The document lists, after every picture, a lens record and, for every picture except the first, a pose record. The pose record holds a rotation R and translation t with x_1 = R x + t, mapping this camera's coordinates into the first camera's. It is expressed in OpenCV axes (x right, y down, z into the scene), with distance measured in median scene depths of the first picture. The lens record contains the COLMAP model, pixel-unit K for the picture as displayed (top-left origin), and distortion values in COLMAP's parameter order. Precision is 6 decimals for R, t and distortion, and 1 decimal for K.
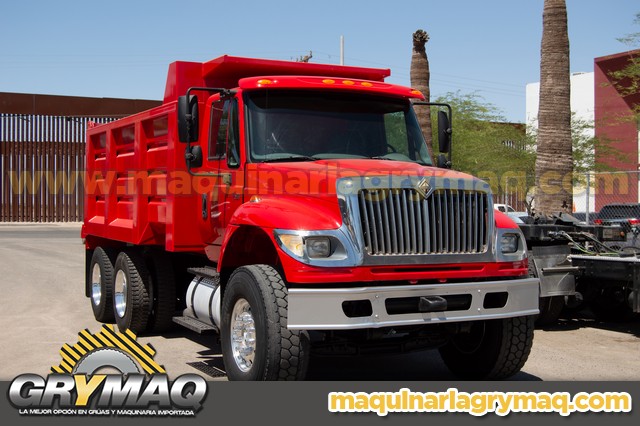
lens RADIAL K [[900.6, 0, 323.2], [0, 900.6, 207.7], [0, 0, 1]] dist [0.007836, 0.000000]
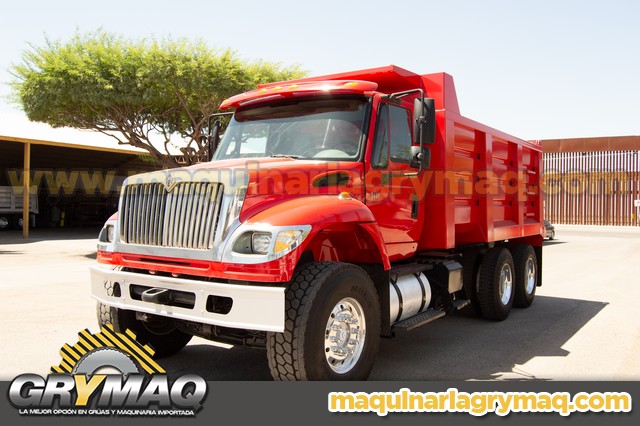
lens RADIAL K [[562.2, 0, 323.4], [0, 562.2, 219.2], [0, 0, 1]] dist [-0.054501, 0.001678]
pose [[0.477007, 0.012289, -0.878814, 0.697562], [-0.019451, 0.999805, 0.003424, 0.013766], [0.878684, 0.015461, 0.477153, 0.792891]]
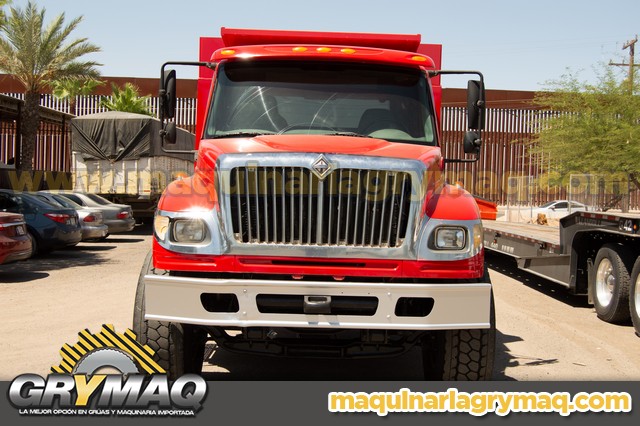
lens RADIAL K [[829.6, 0, 325.5], [0, 829.6, 201.2], [0, 0, 1]] dist [-0.013148, 0.000000]
pose [[0.902320, 0.033152, -0.429790, 0.420598], [-0.028416, 0.999444, 0.017434, -0.003438], [0.430129, -0.003519, 0.902761, 0.278659]]
